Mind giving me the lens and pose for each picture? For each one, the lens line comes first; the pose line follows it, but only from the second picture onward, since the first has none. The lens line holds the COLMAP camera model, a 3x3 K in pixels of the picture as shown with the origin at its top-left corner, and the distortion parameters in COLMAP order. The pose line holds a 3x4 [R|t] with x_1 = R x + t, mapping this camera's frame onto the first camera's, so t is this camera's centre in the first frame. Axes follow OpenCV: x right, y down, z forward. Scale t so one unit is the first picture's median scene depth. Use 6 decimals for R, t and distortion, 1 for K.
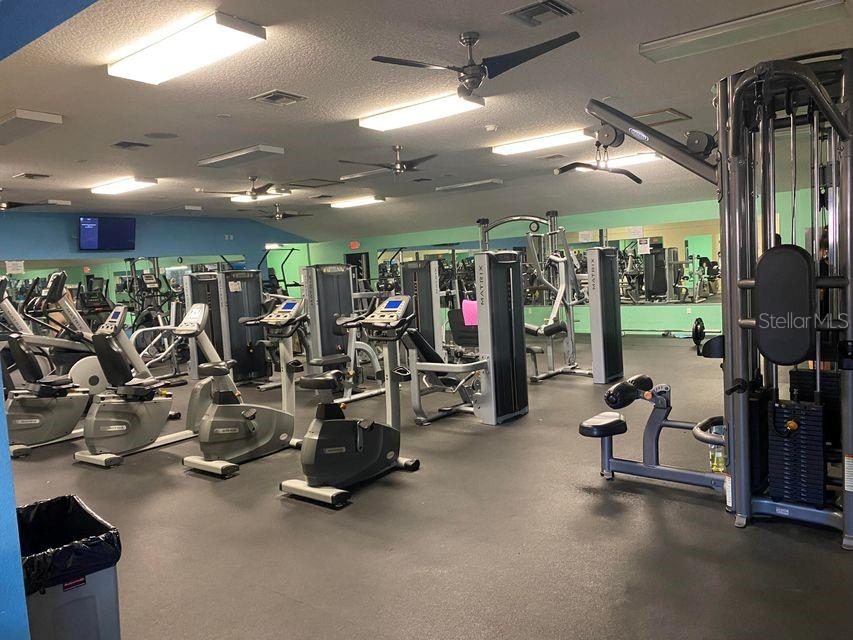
lens RADIAL K [[637.2, 0, 426.5], [0, 637.2, 320.0], [0, 0, 1]] dist [0.066766, -0.093084]
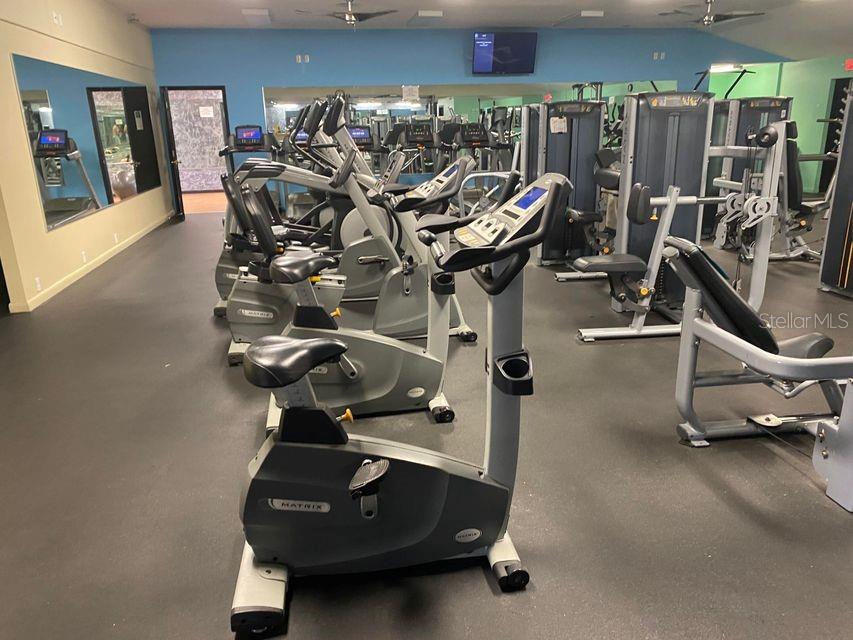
lens RADIAL K [[637.2, 0, 426.5], [0, 637.2, 320.0], [0, 0, 1]] dist [0.066766, -0.093084]
pose [[0.732526, 0.241629, -0.636413, 0.101600], [-0.075307, 0.957910, 0.277013, -0.034224], [0.676561, -0.154993, 0.719890, 0.393565]]
